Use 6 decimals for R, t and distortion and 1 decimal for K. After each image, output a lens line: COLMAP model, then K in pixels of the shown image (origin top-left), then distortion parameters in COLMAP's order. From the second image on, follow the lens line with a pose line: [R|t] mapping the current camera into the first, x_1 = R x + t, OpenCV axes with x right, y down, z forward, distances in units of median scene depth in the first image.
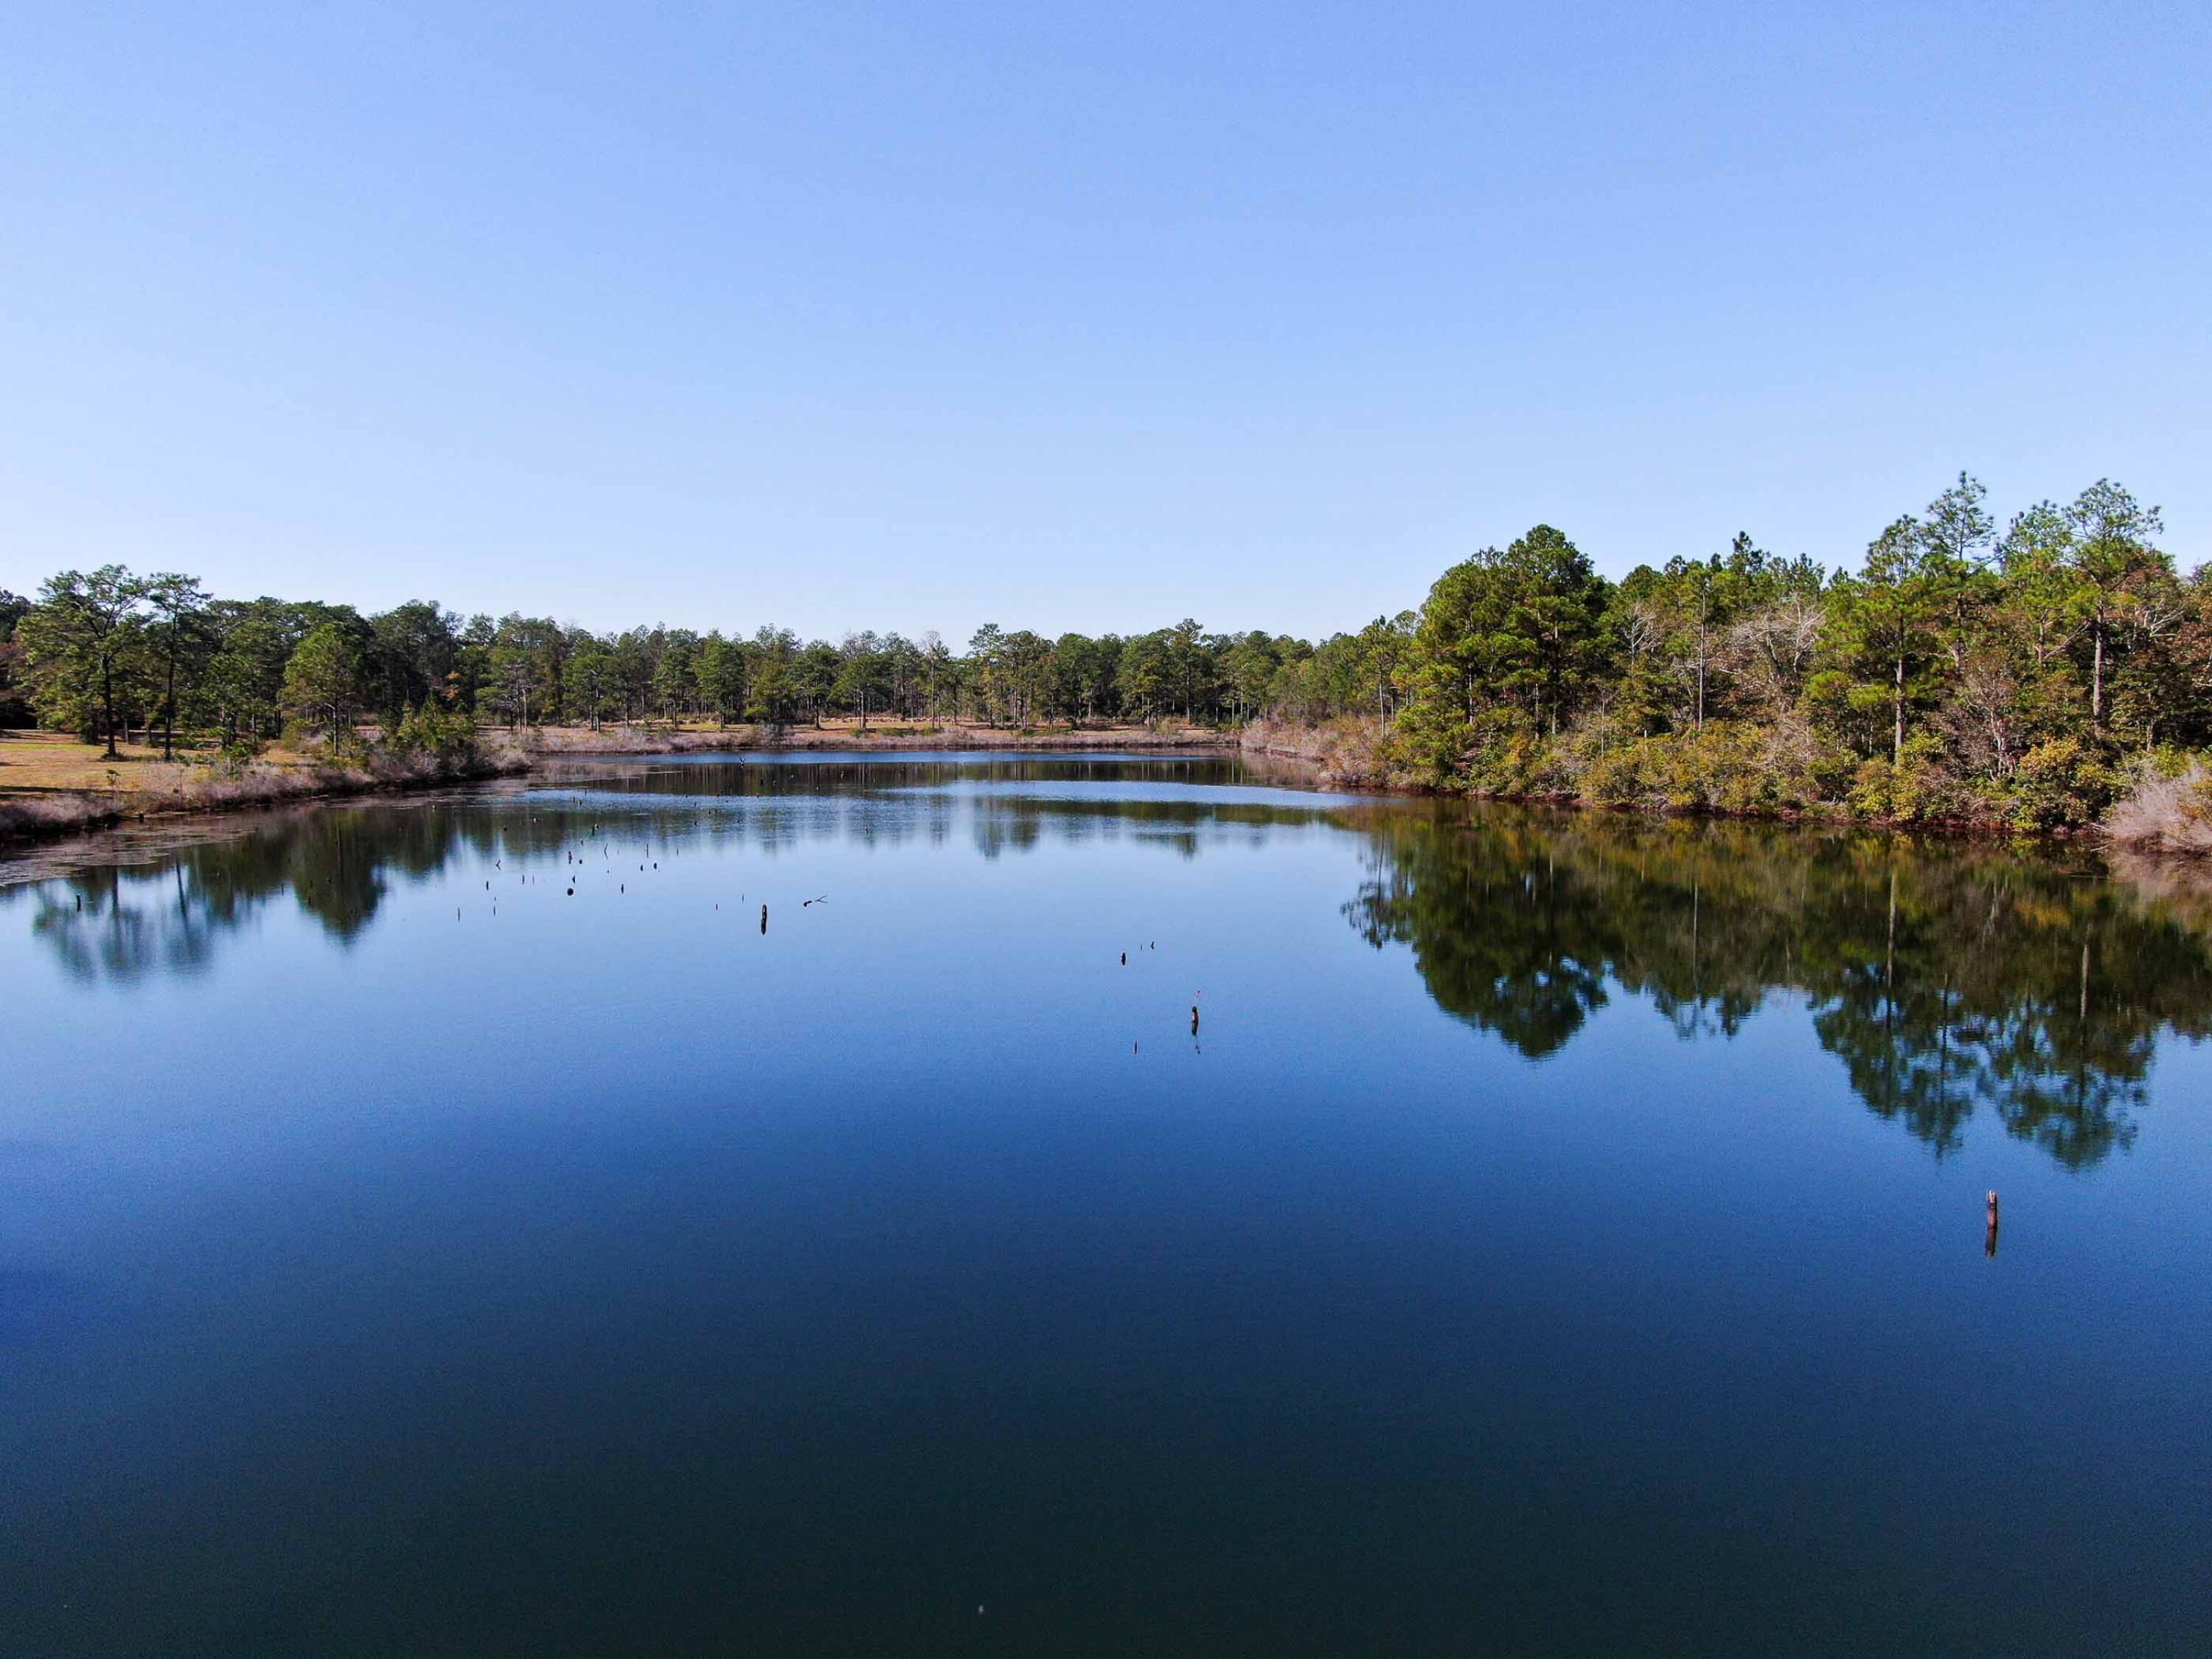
lens RADIAL K [[1596.1, 0, 1108.8], [0, 1596.1, 833.6], [0, 0, 1]] dist [-0.014934, 0.003224]
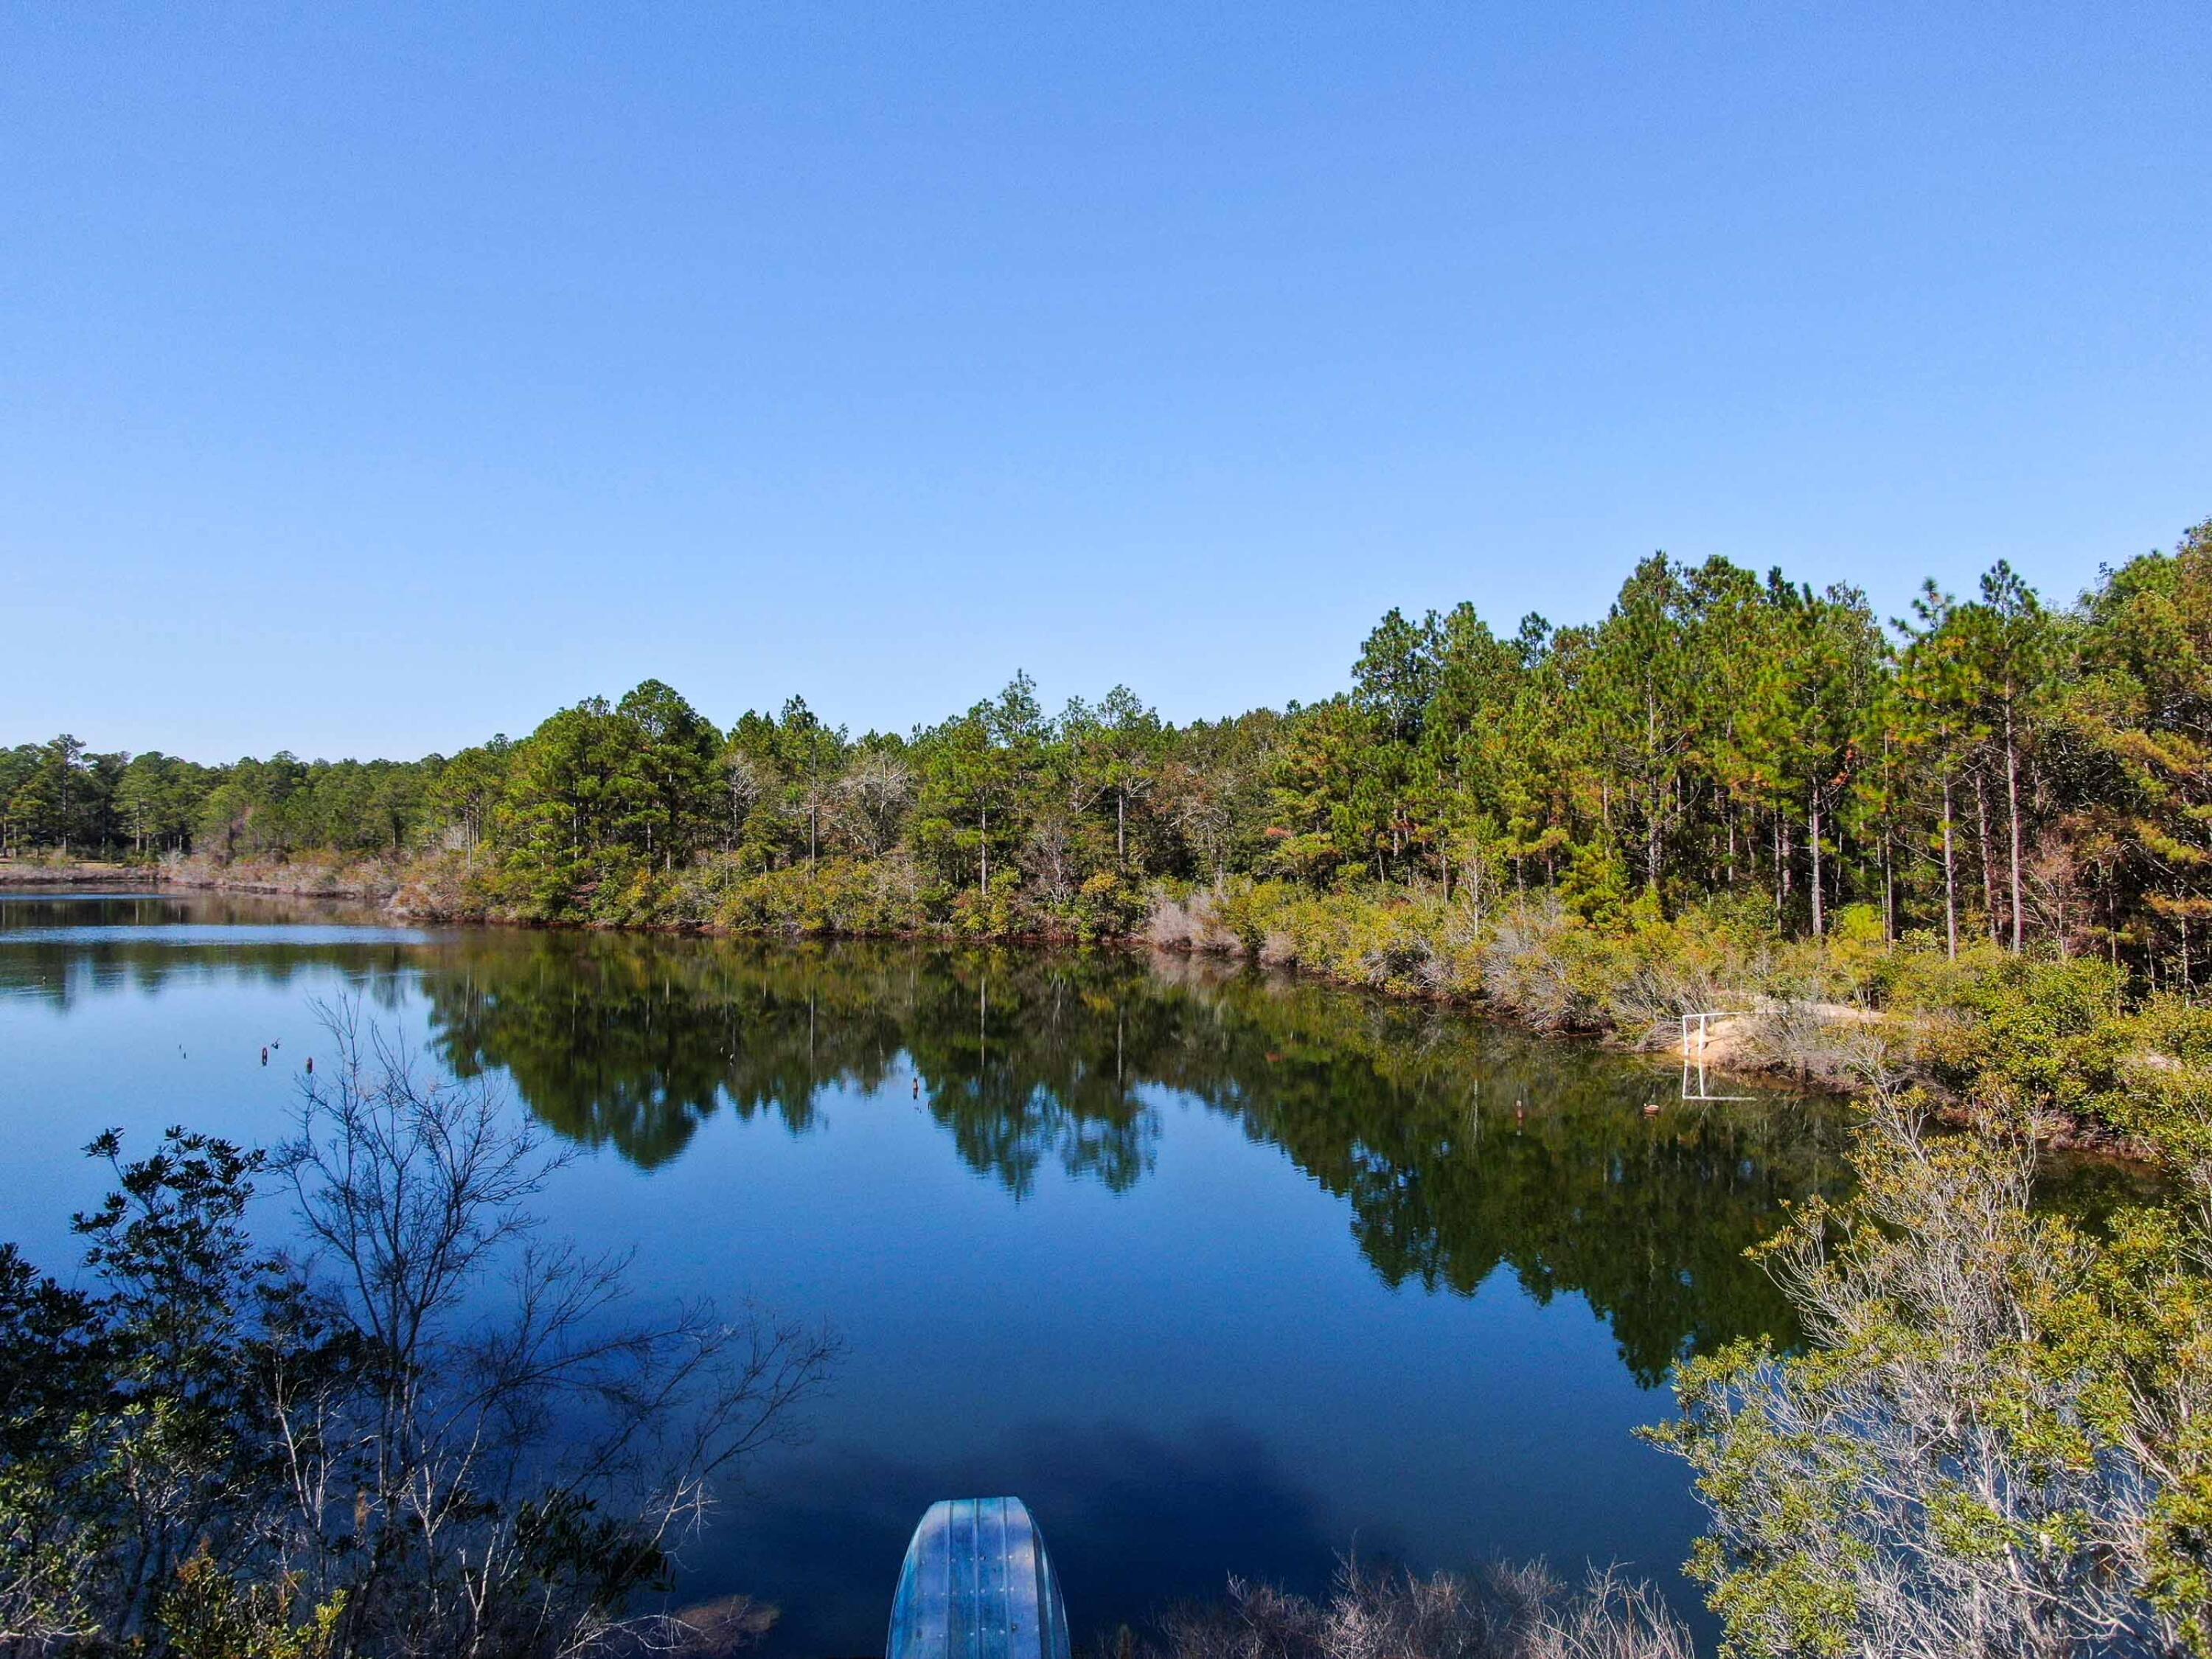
lens RADIAL K [[1596.1, 0, 1108.8], [0, 1596.1, 833.6], [0, 0, 1]] dist [-0.014934, 0.003224]
pose [[0.777257, 0.010113, 0.629102, -0.201841], [0.041670, 0.996848, -0.067508, 0.000226], [-0.627802, 0.078685, 0.774386, -0.051816]]
